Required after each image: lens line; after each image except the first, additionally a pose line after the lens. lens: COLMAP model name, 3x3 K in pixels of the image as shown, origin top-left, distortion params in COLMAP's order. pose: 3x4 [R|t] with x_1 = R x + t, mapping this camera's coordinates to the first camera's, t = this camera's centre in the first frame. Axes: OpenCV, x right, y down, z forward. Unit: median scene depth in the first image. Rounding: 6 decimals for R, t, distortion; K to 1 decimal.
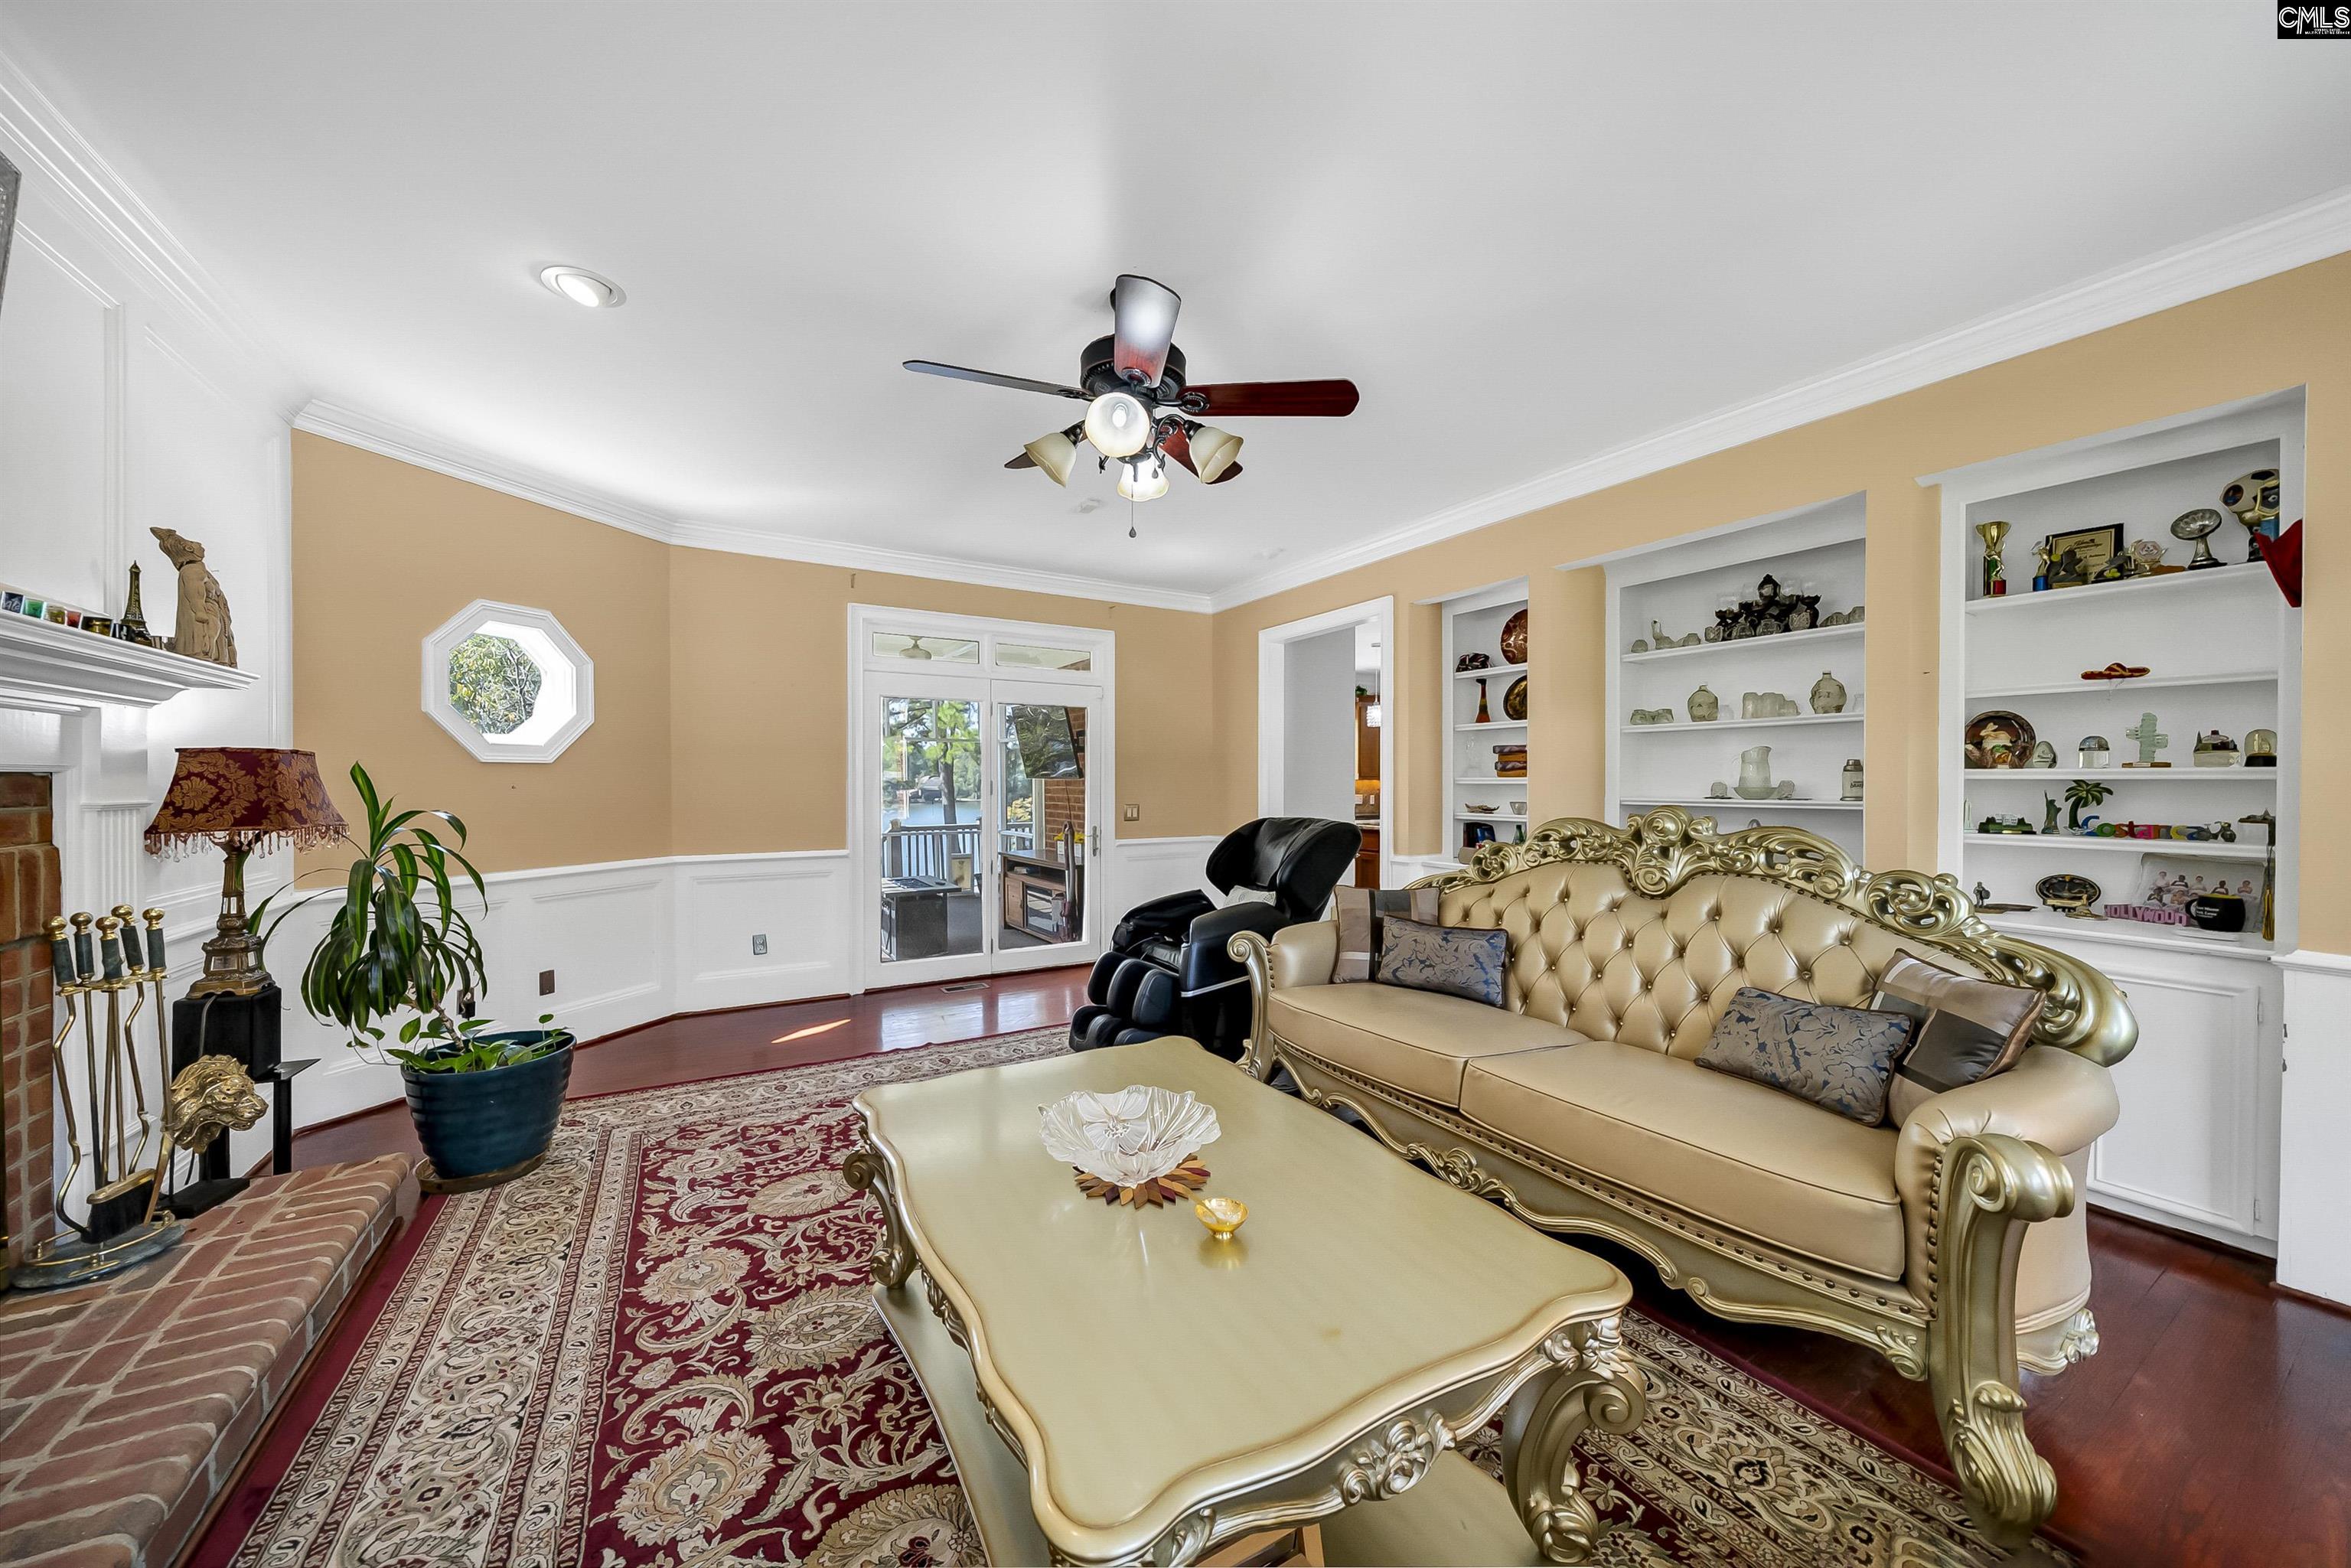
lens RADIAL K [[834.9, 0, 1156.2], [0, 834.9, 830.3], [0, 0, 1]] dist [-0.009196, -0.000369]
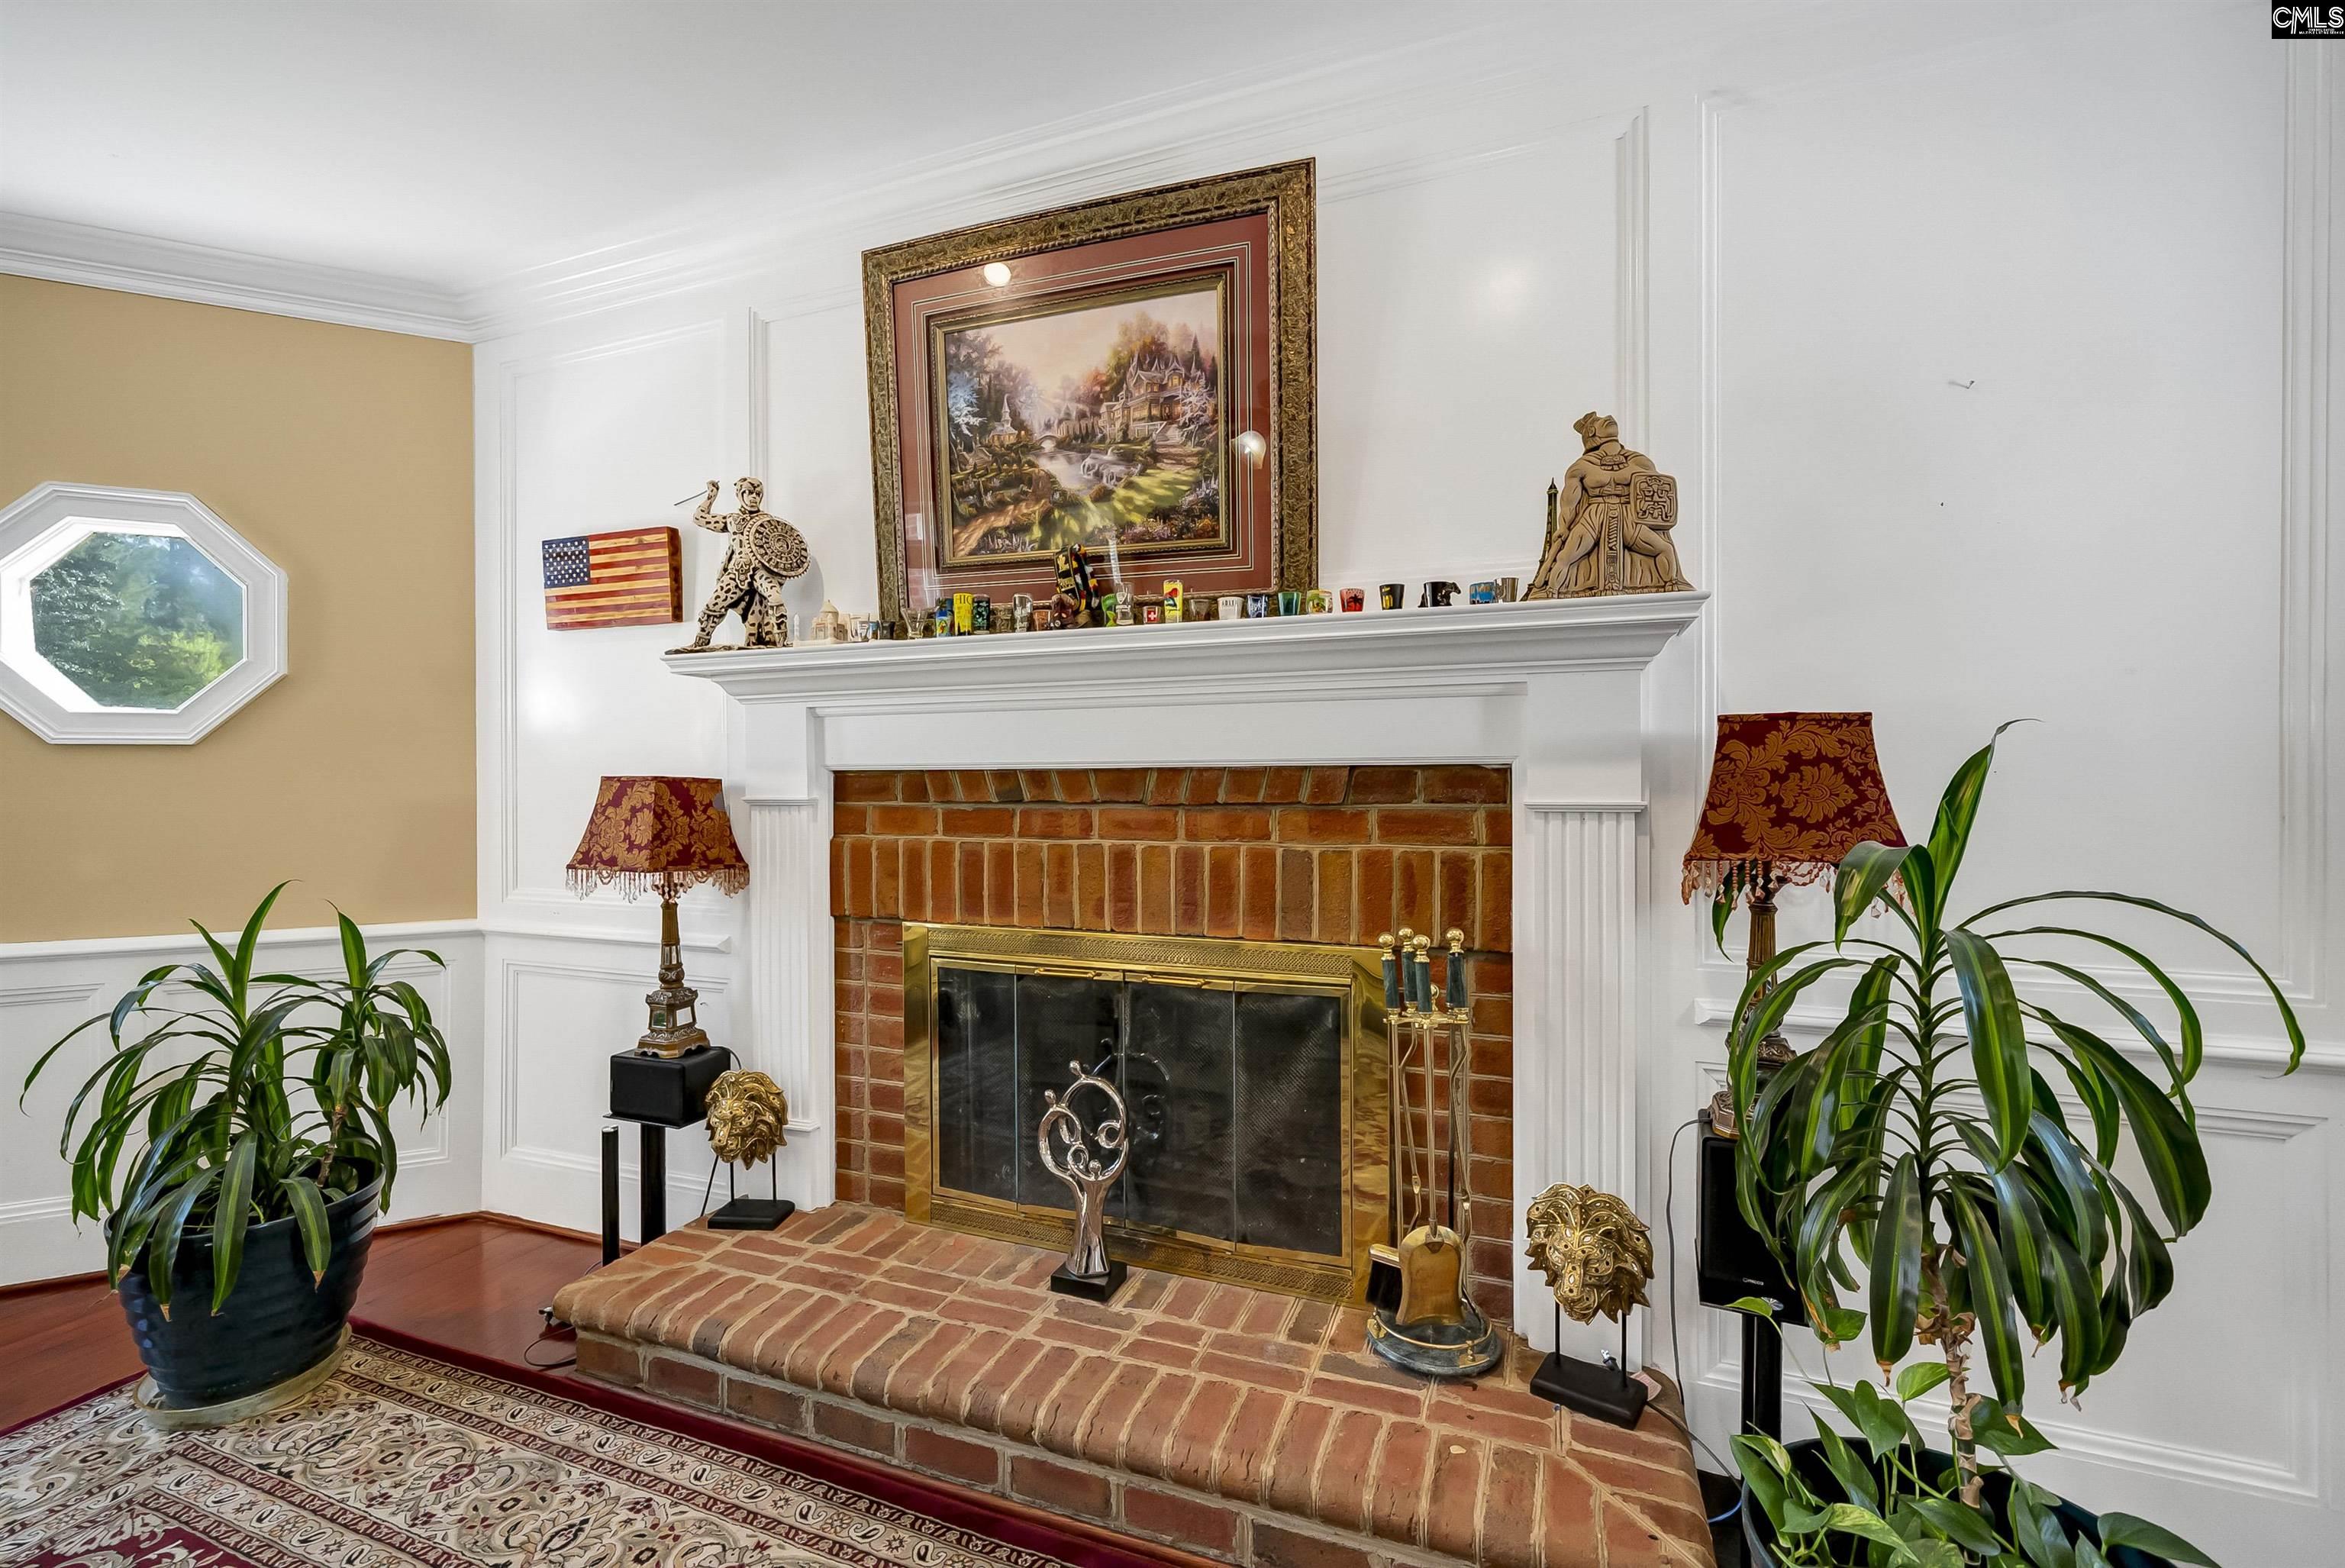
lens RADIAL K [[1033.9, 0, 1171.8], [0, 1033.9, 783.1], [0, 0, 1]] dist [0.000828, 0.000474]
pose [[-0.780500, 0.005319, -0.625133, -0.350648], [-0.032498, 0.998267, 0.049068, -0.077503], [0.624310, 0.058613, -0.778975, 1.360040]]
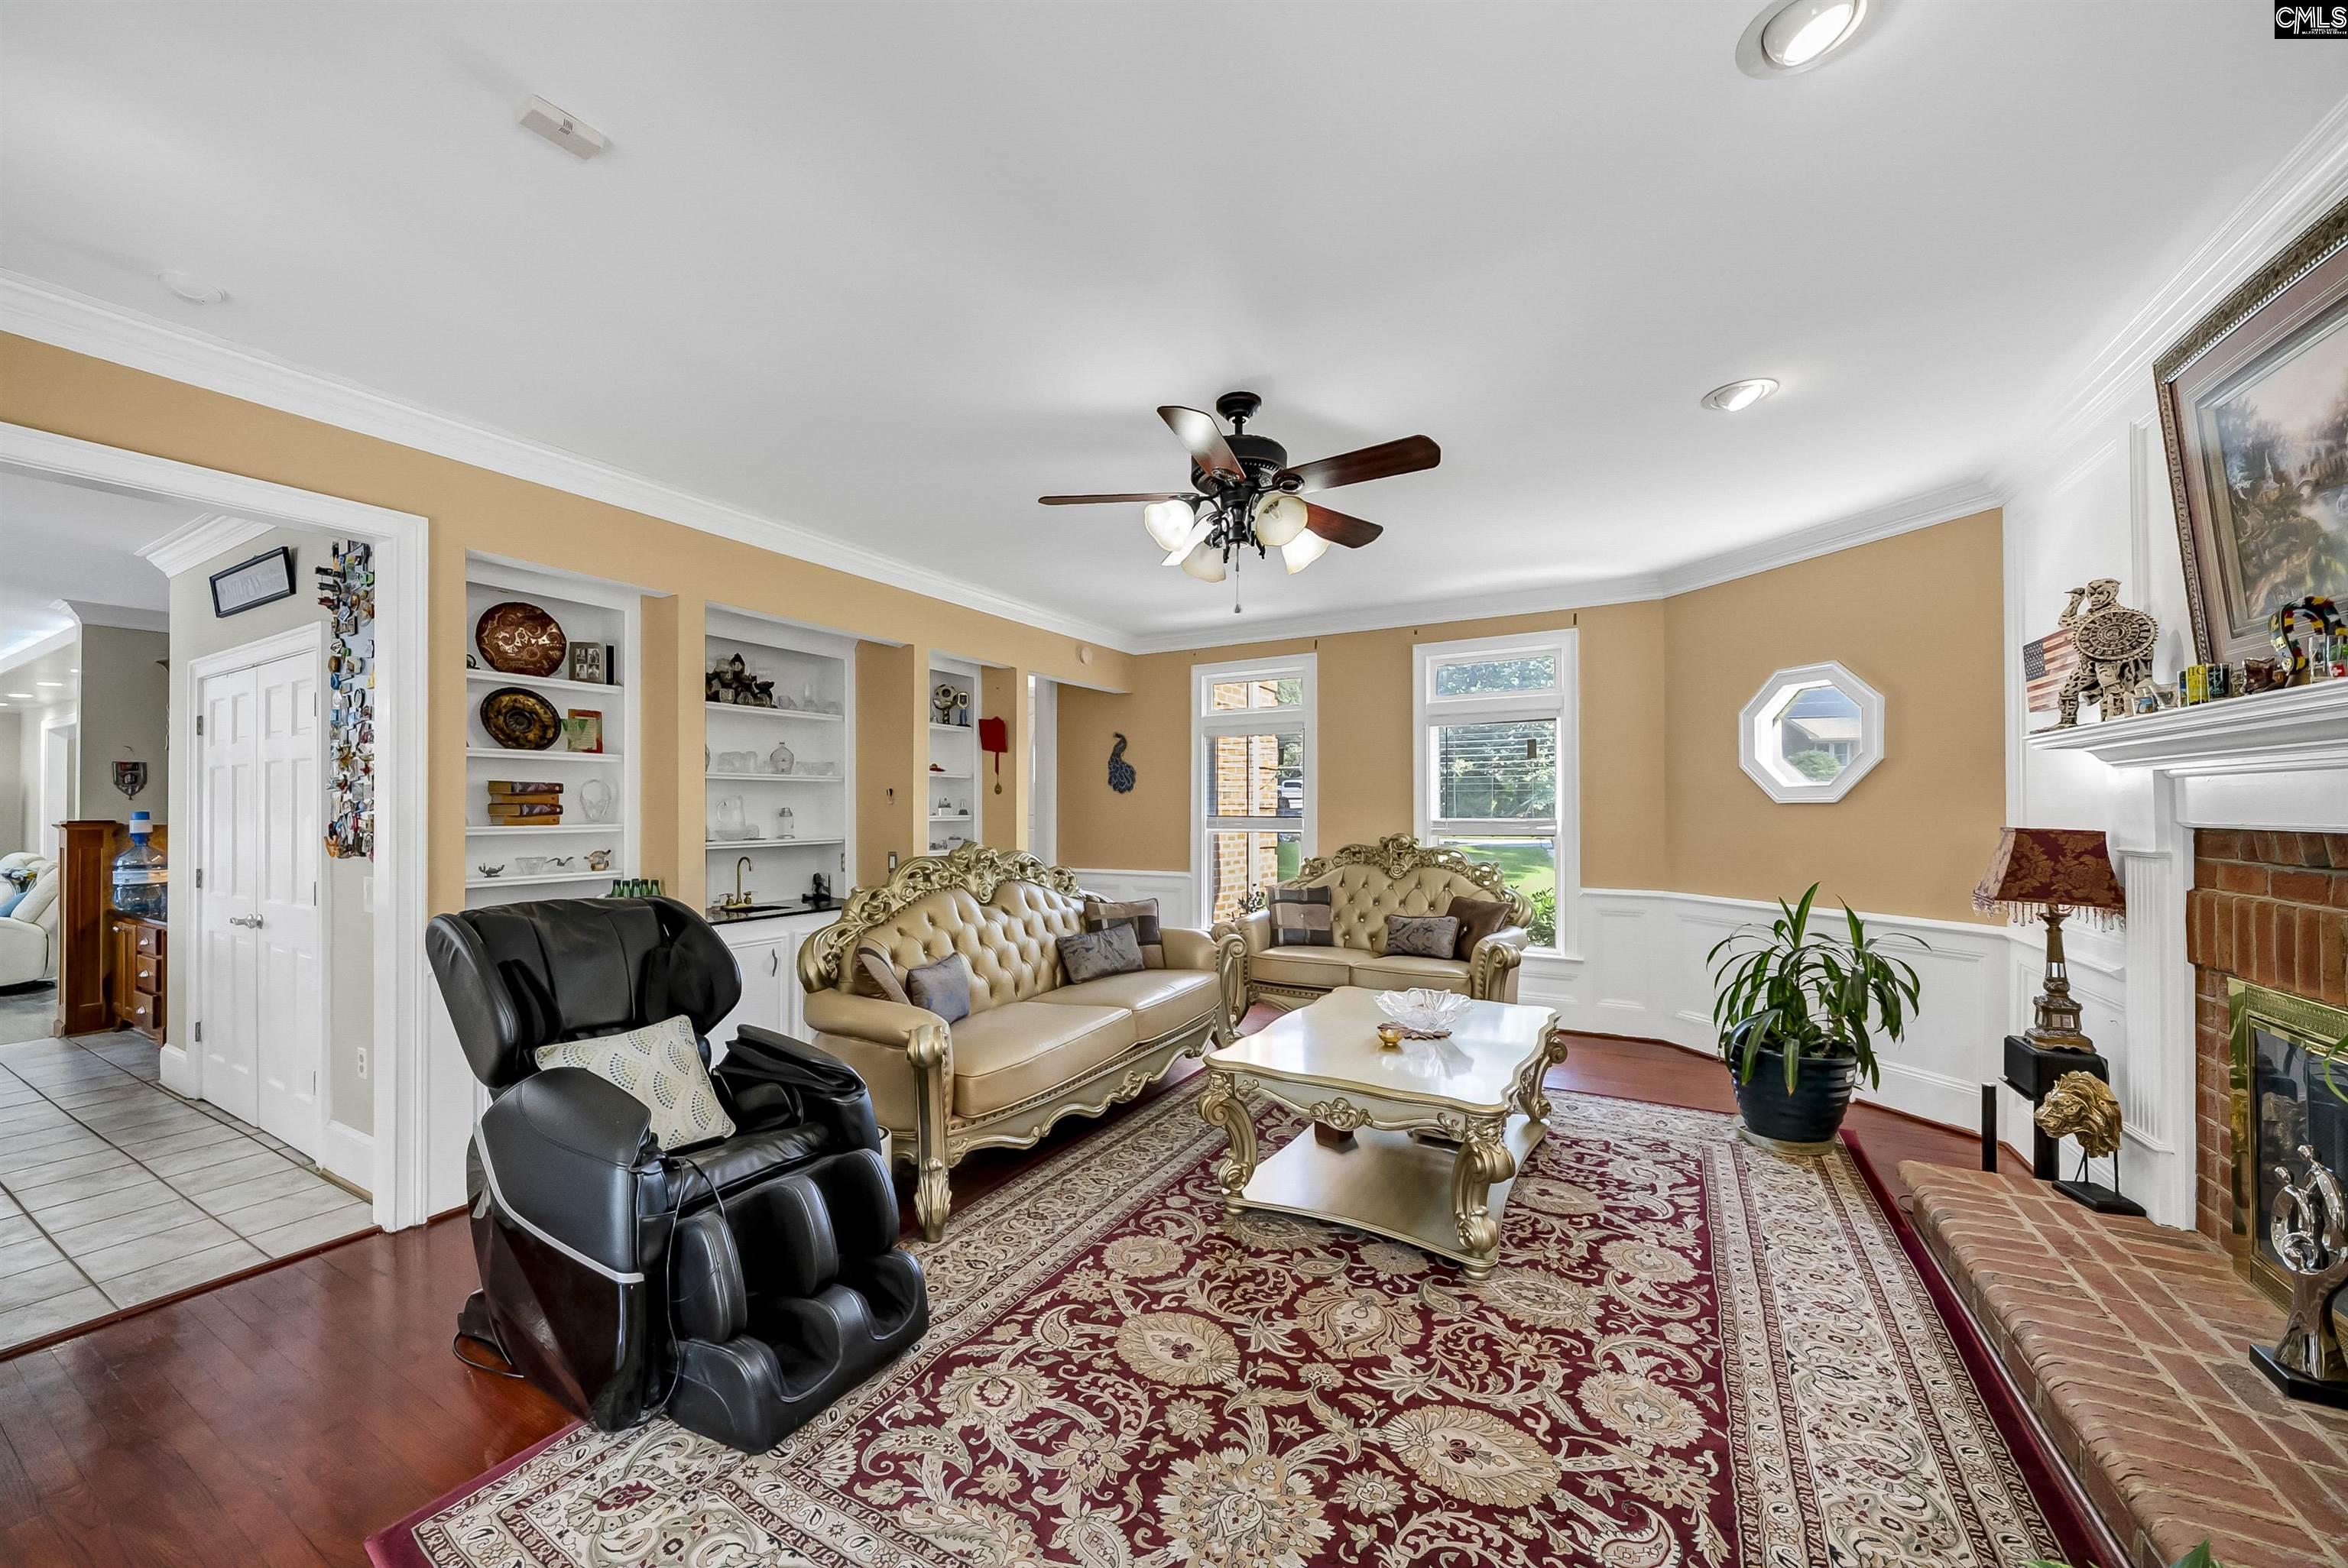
lens RADIAL K [[856.4, 0, 1159.0], [0, 856.4, 798.3], [0, 0, 1]] dist [0.004627, -0.000745]
pose [[-0.508556, 0.011323, 0.860955, -1.060557], [0.053197, 0.998416, 0.018292, -0.144066], [-0.859384, 0.055103, -0.508353, 1.823883]]
